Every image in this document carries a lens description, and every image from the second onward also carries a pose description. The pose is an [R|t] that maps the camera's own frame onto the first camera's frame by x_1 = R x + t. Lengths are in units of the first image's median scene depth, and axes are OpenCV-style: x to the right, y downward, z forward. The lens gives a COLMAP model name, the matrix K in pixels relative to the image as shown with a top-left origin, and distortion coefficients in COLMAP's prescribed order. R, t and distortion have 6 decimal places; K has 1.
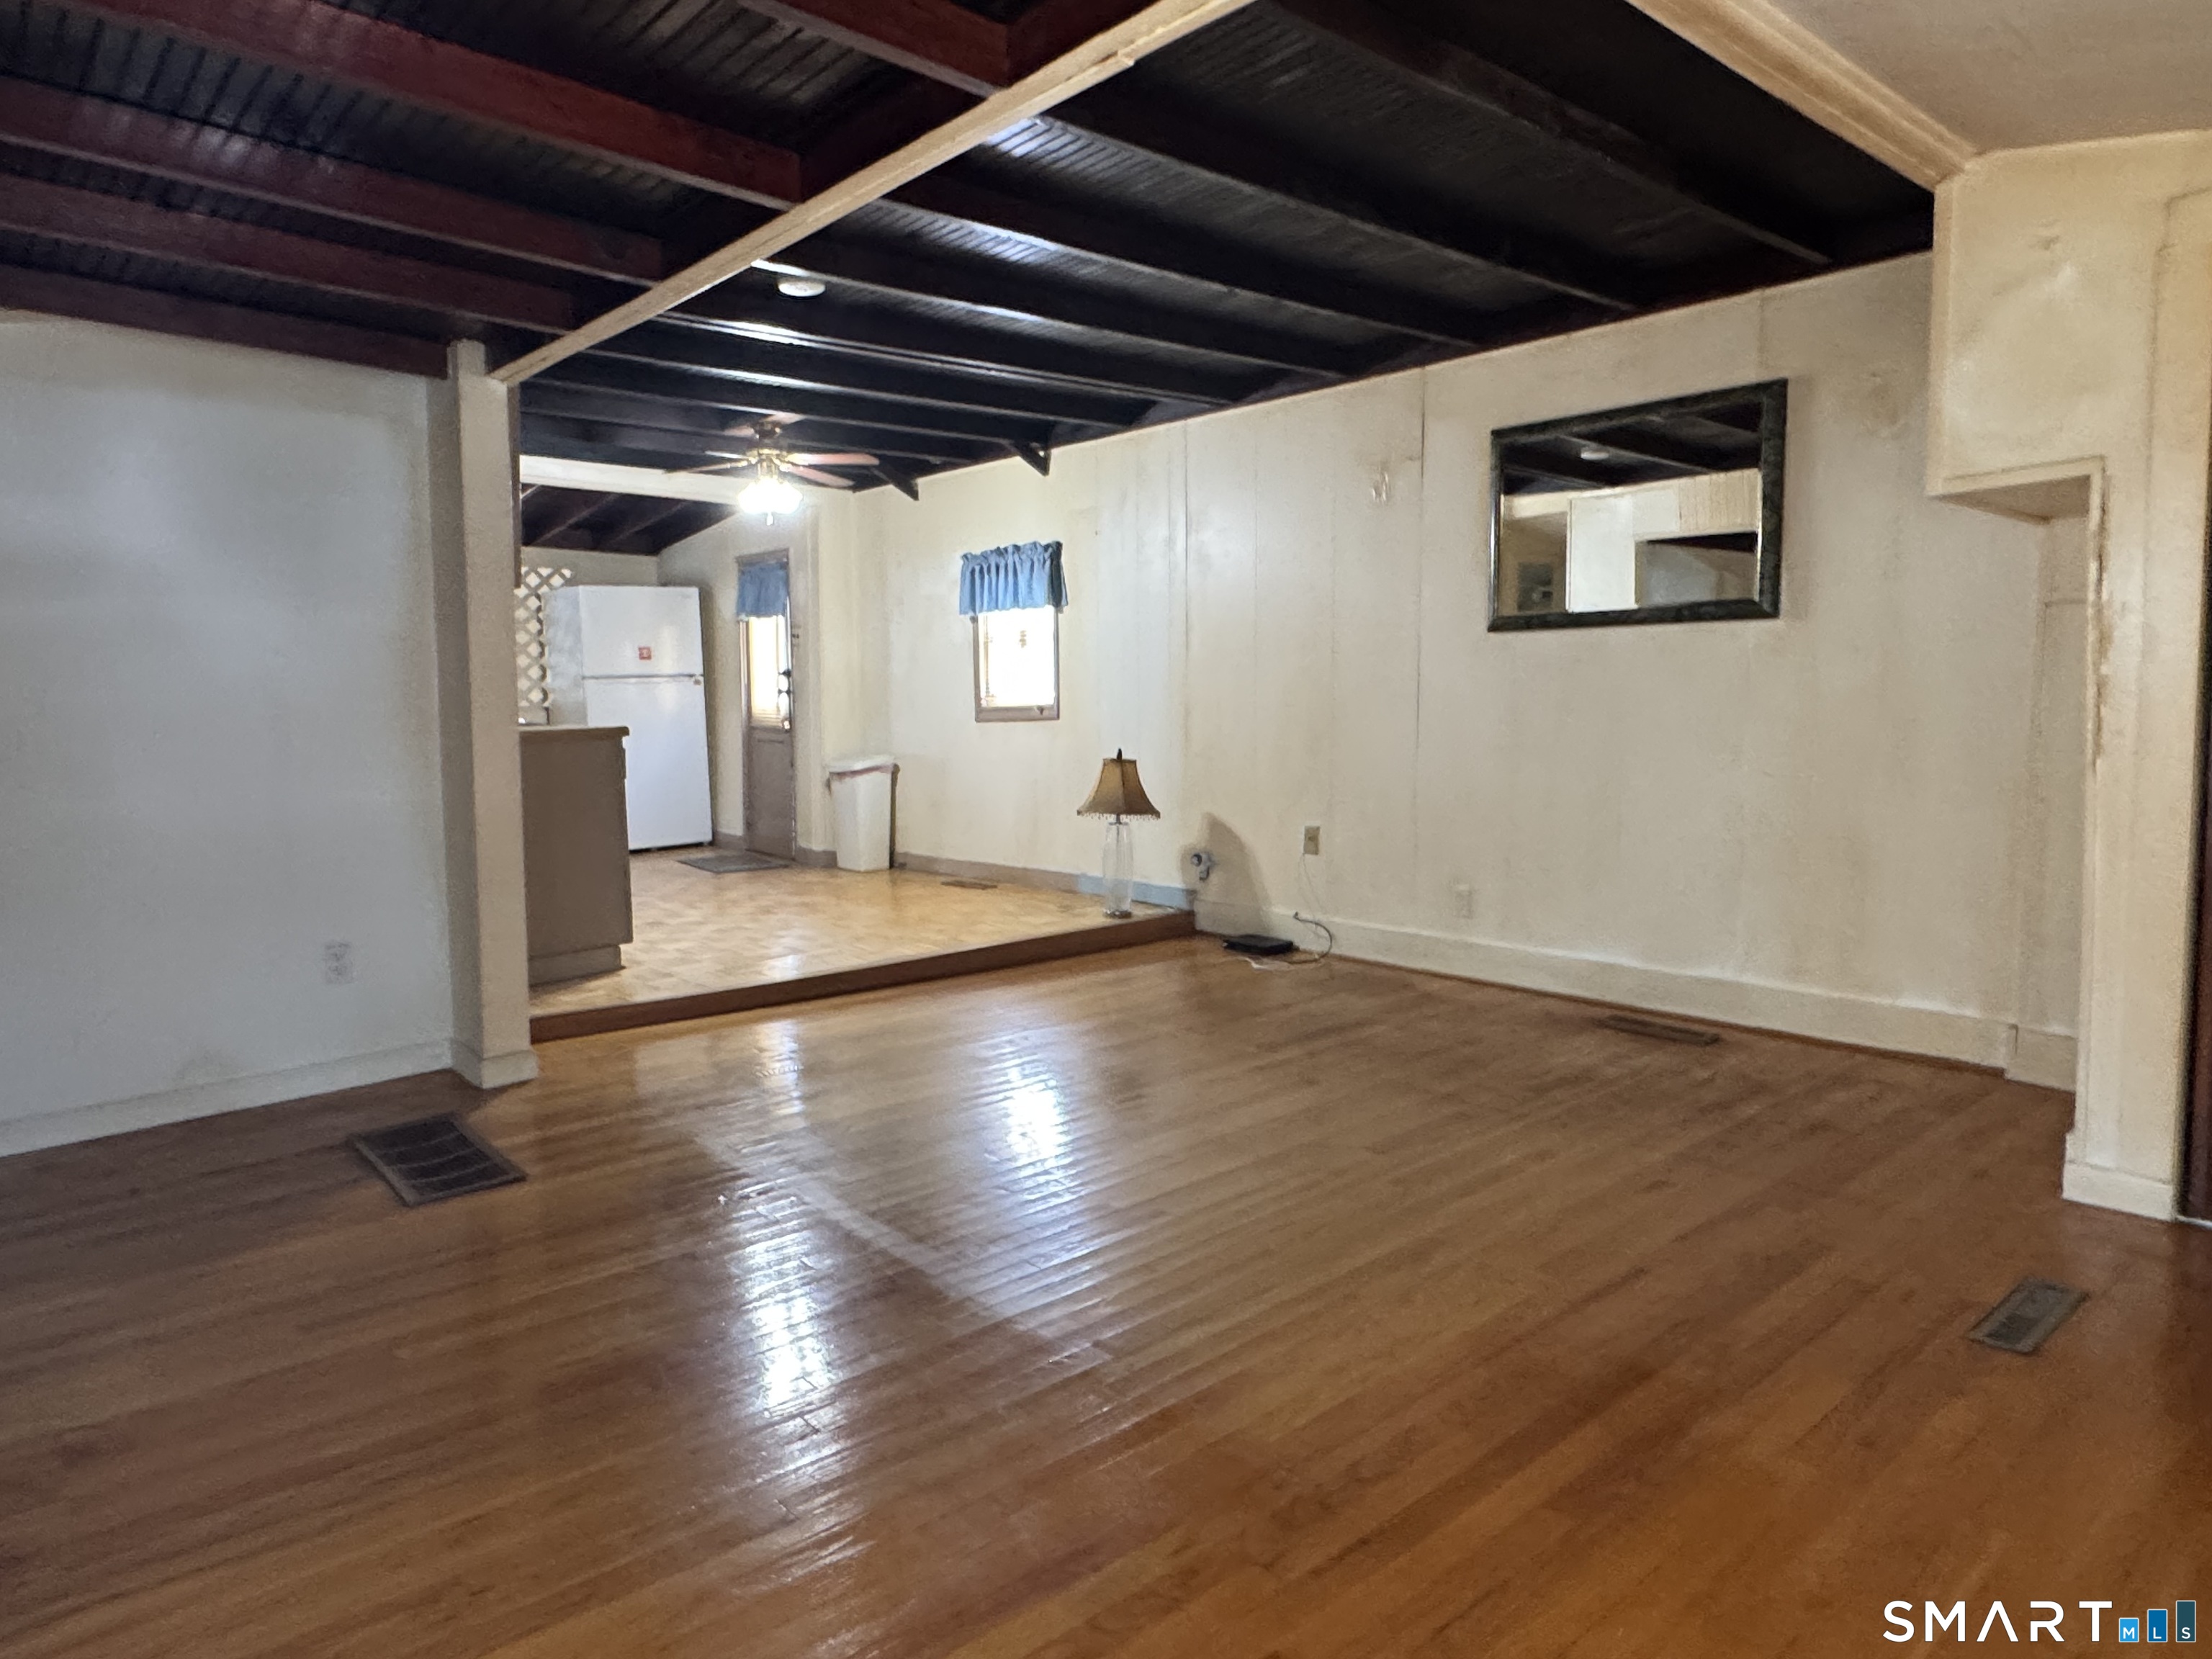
lens RADIAL K [[1374.4, 0, 1103.2], [0, 1374.4, 825.6], [0, 0, 1]] dist [-0.001897, 0.003547]
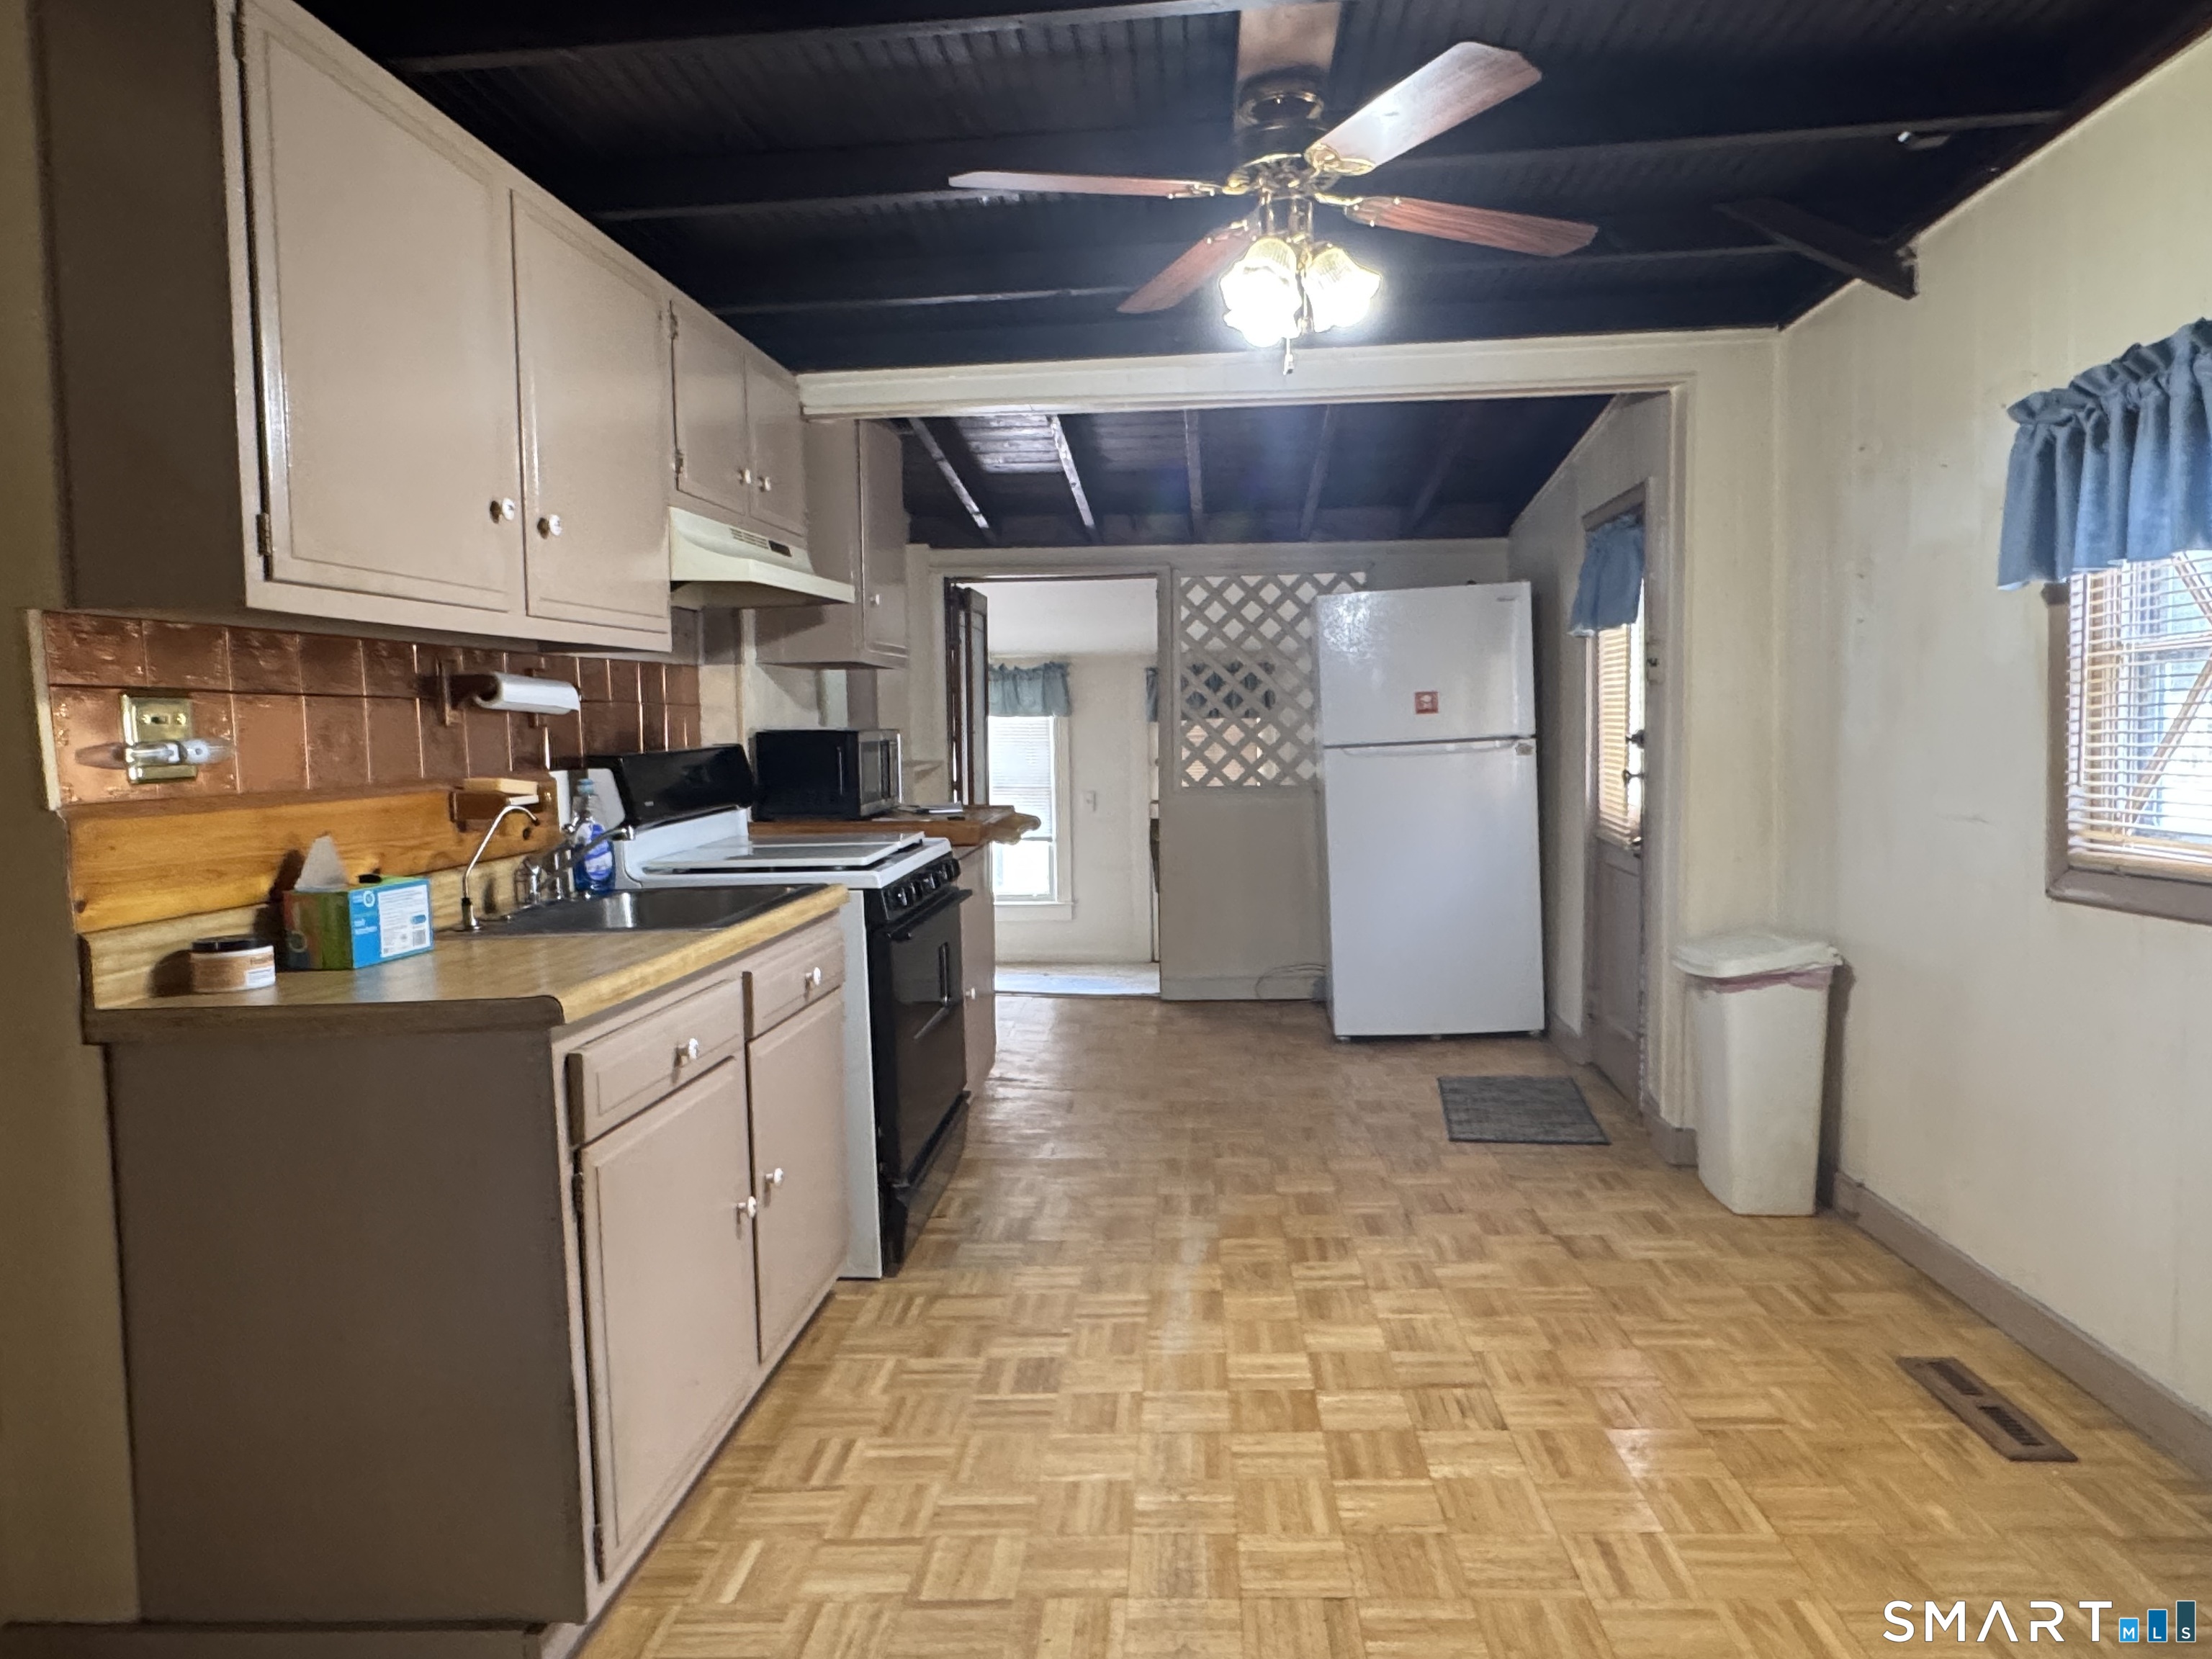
lens RADIAL K [[1374.4, 0, 1099.5], [0, 1374.4, 826.3], [0, 0, 1]] dist [-0.001897, 0.003547]
pose [[0.691100, 0.037430, -0.721790, -0.011860], [-0.046562, 0.998889, 0.007217, -0.092565], [0.721258, 0.028620, 0.692075, 0.652856]]
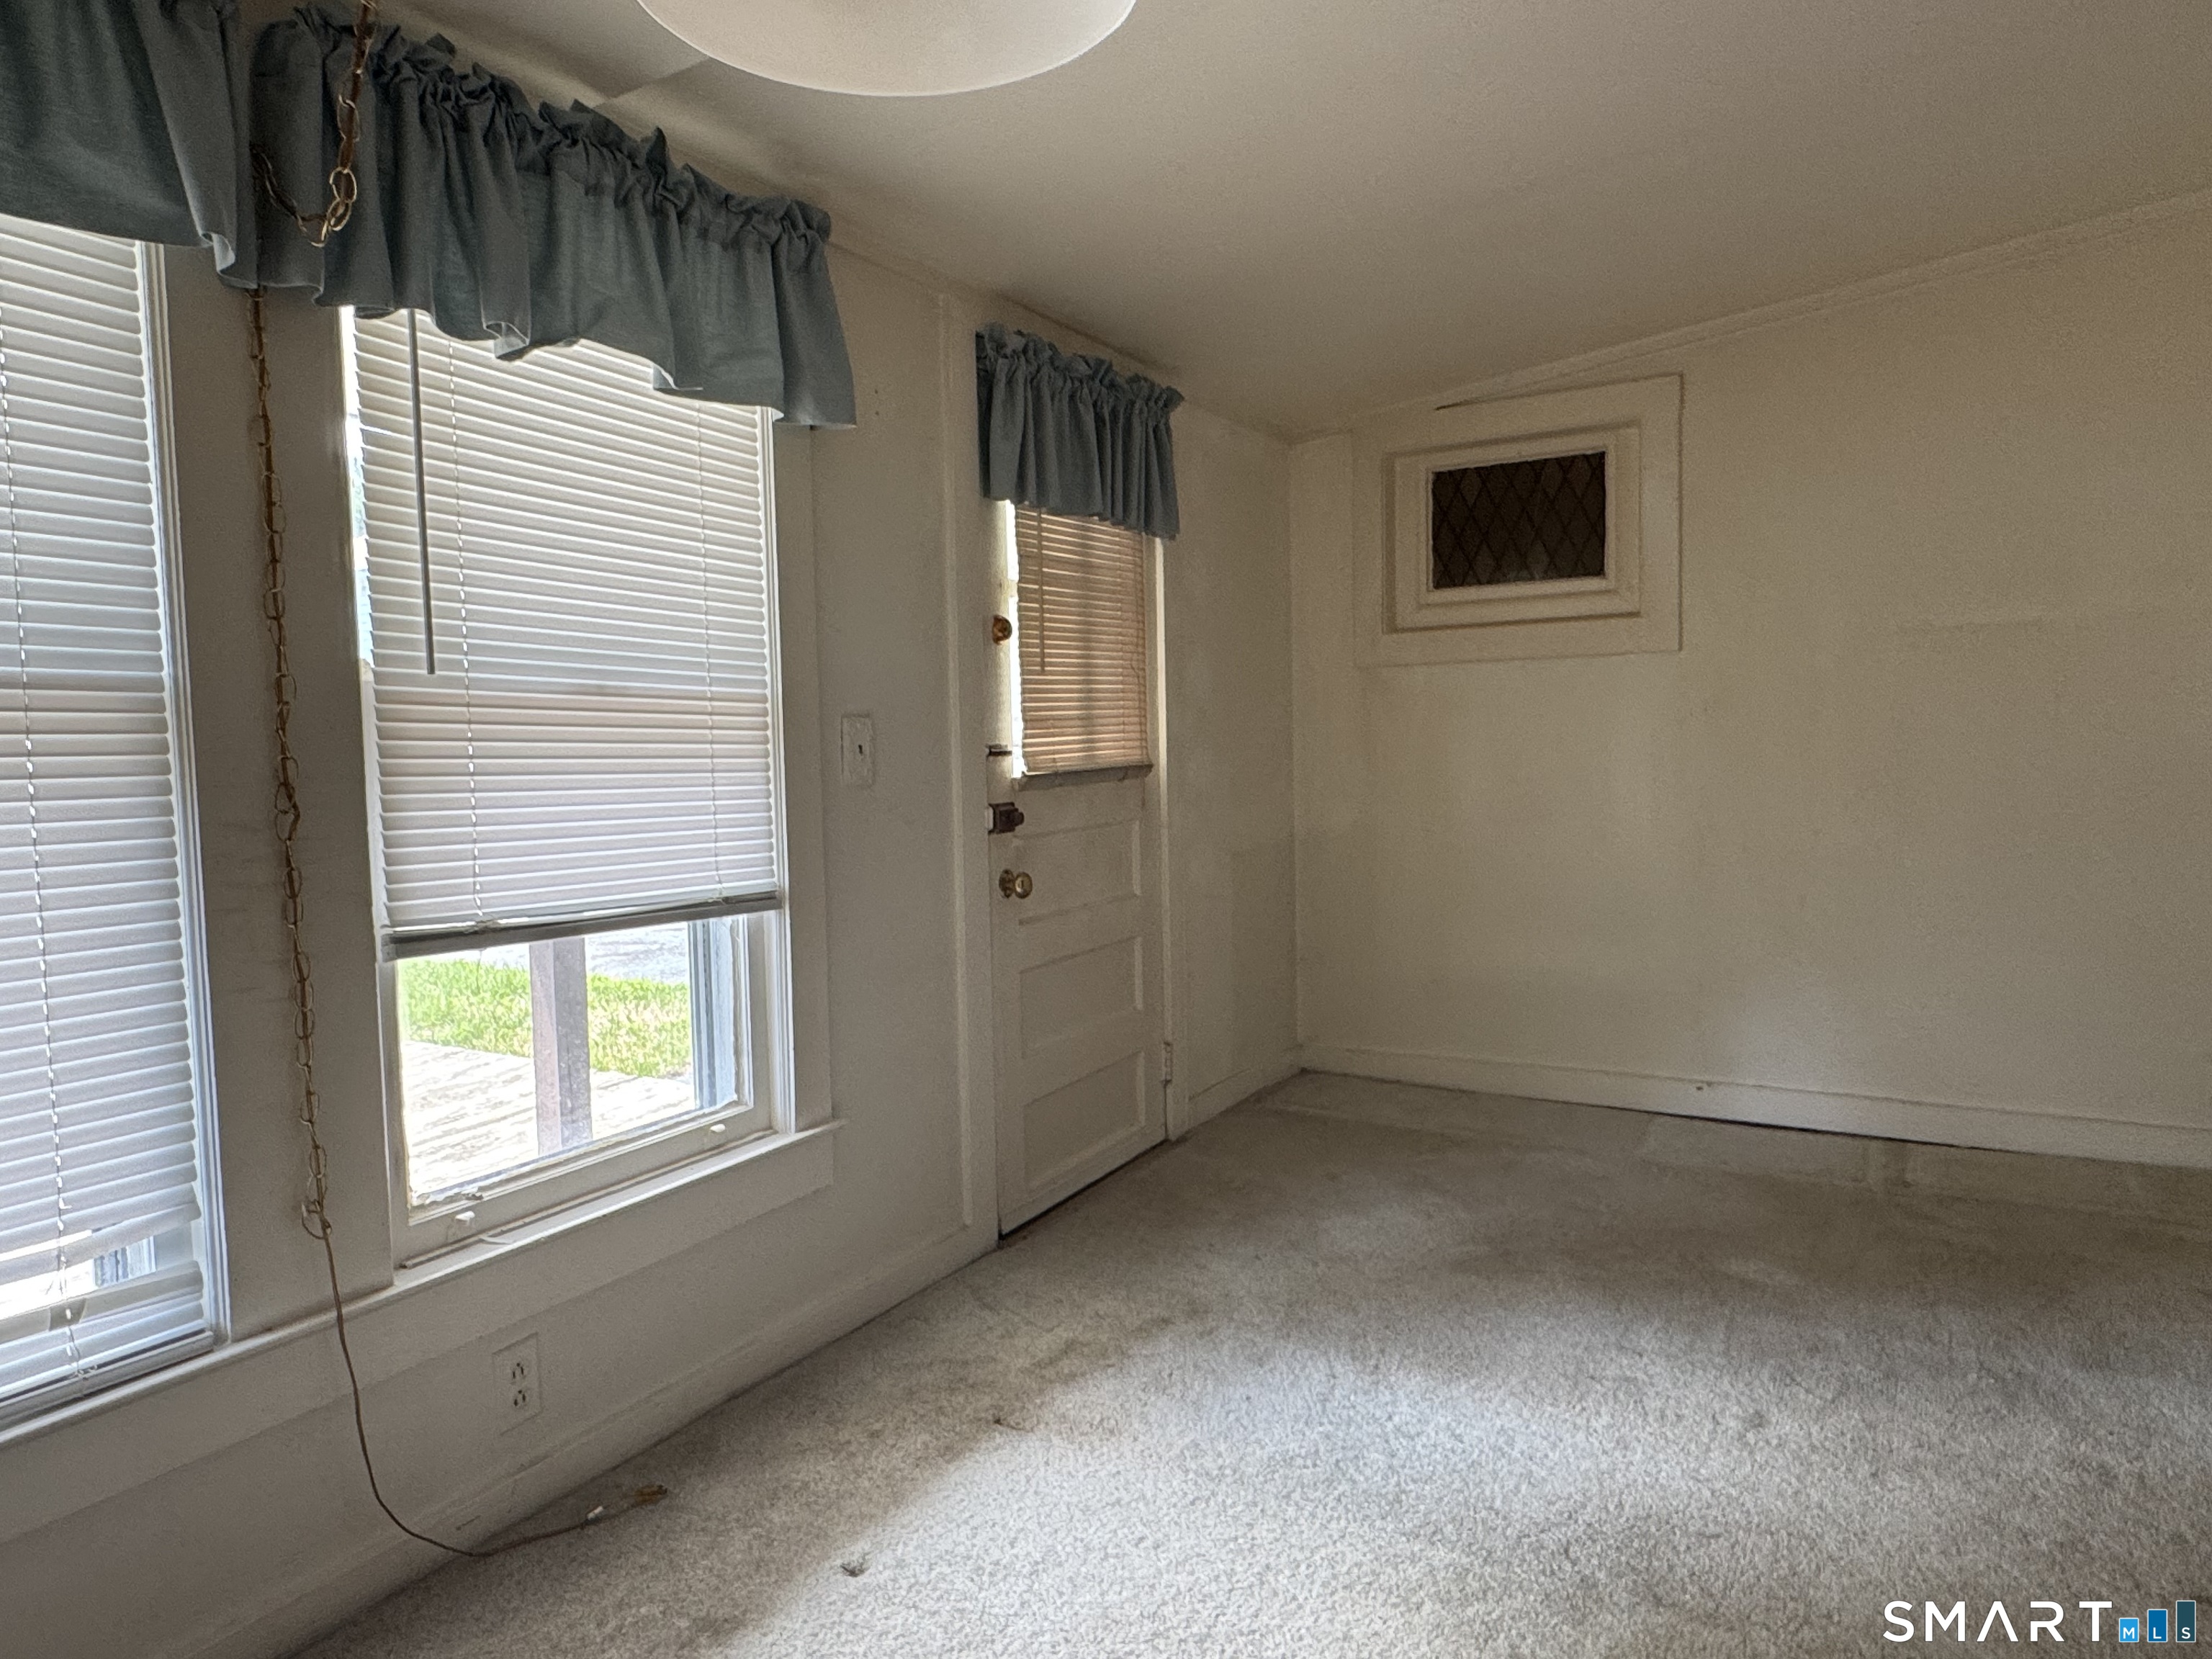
lens RADIAL K [[1374.4, 0, 1112.6], [0, 1374.4, 827.0], [0, 0, 1]] dist [-0.001897, 0.003547]
pose [[0.944706, -0.039328, 0.325551, -1.021038], [0.051648, 0.998236, -0.029285, -0.072555], [-0.323825, 0.044480, 0.945071, 1.180276]]
